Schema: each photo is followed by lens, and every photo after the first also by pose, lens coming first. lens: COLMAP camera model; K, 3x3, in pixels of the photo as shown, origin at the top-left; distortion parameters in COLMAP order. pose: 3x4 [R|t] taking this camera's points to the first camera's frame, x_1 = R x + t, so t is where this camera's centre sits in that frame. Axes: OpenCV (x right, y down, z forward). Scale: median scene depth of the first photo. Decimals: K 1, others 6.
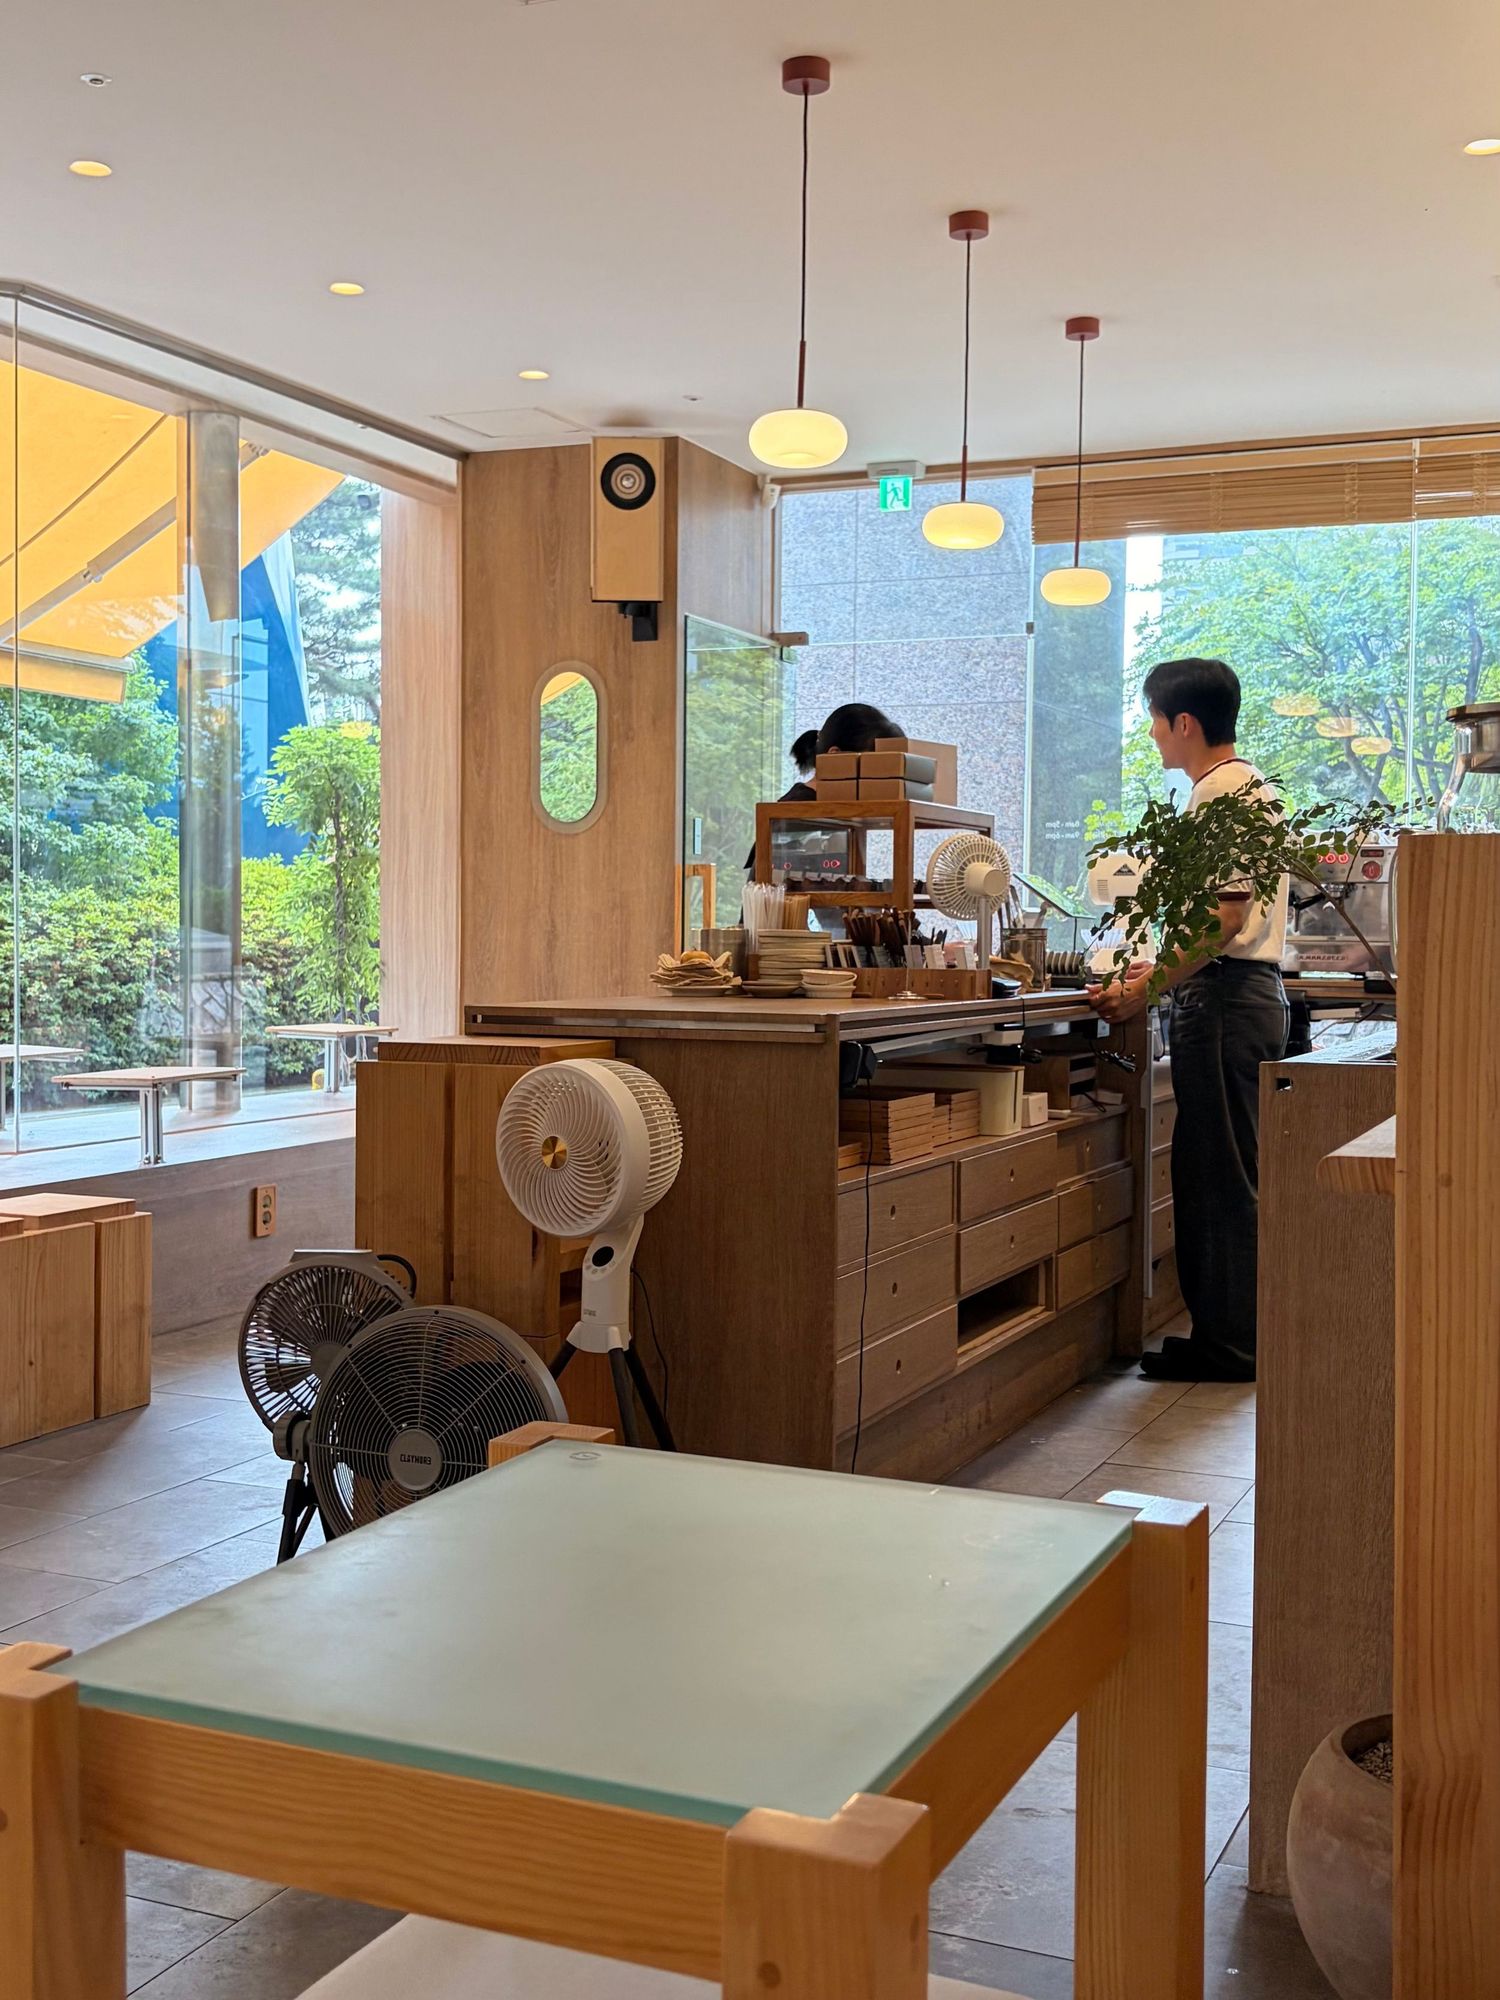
lens RADIAL K [[2216.8, 0, 719.5], [0, 2216.8, 1012.6], [0, 0, 1]] dist [0.226923, -0.665235]
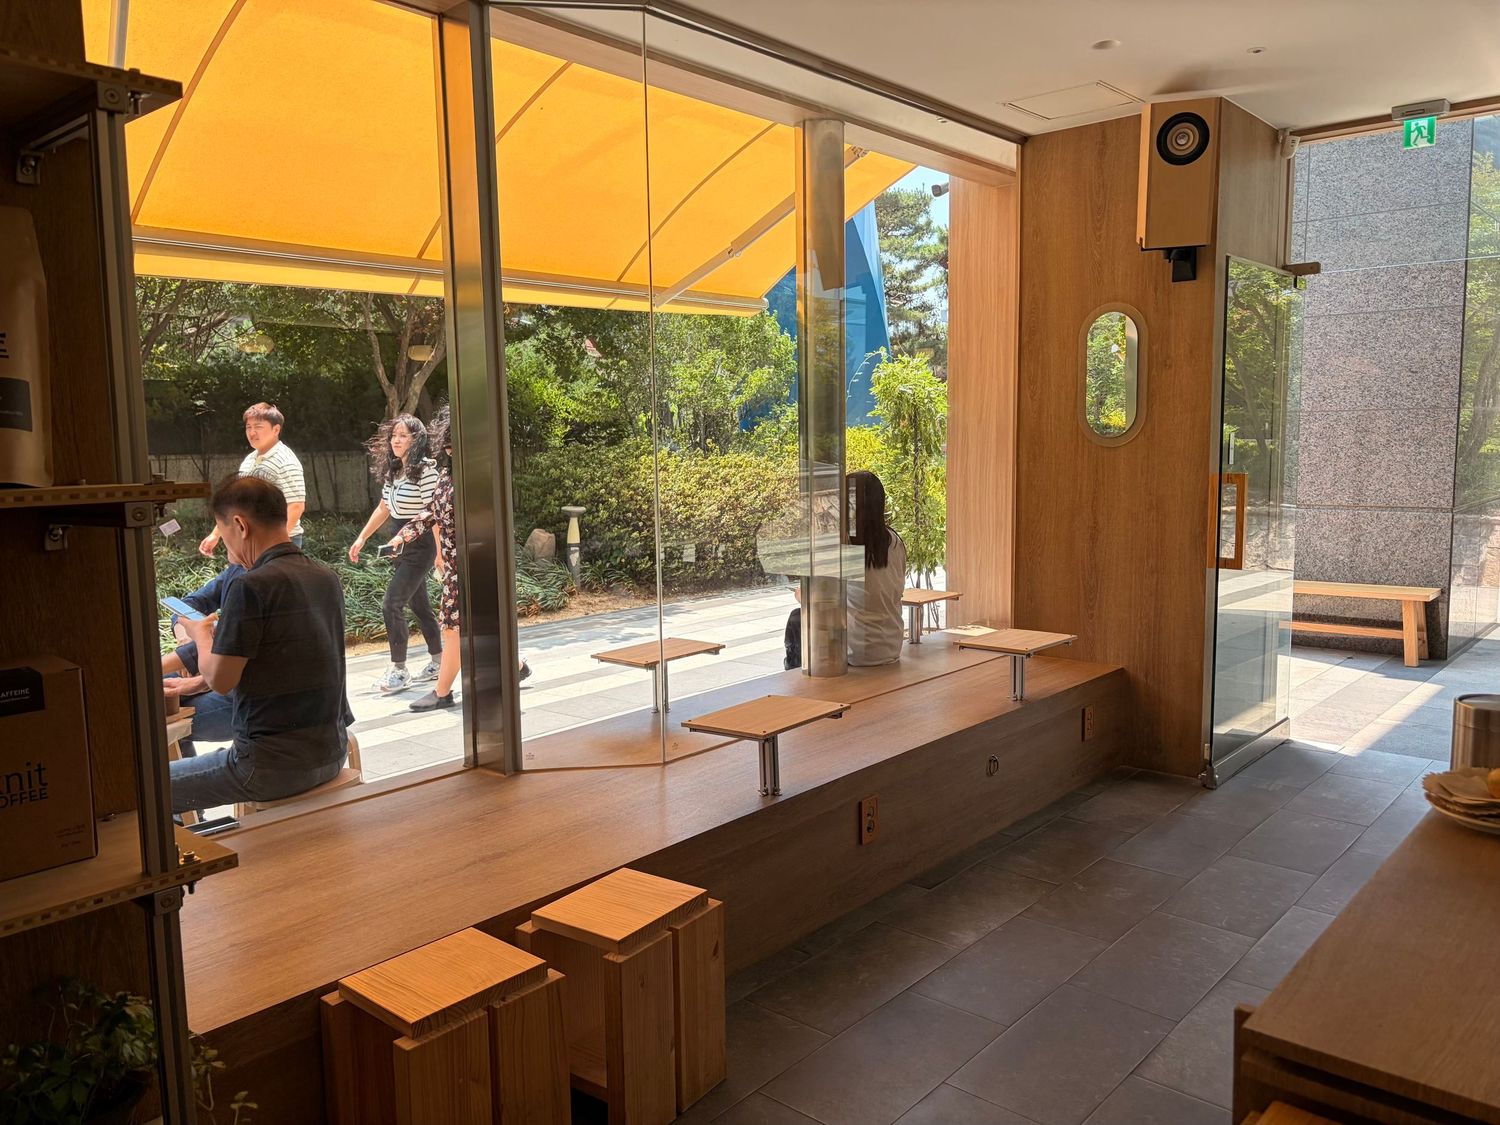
lens RADIAL K [[1152.6, 0, 750.0], [0, 1152.6, 562.5], [0, 0, 1]] dist [0.046157, -0.039776]
pose [[0.956082, 0.004880, -0.293060, -0.069630], [0.016129, 0.997470, 0.069228, -0.063927], [0.292657, -0.070915, 0.953584, 0.335530]]
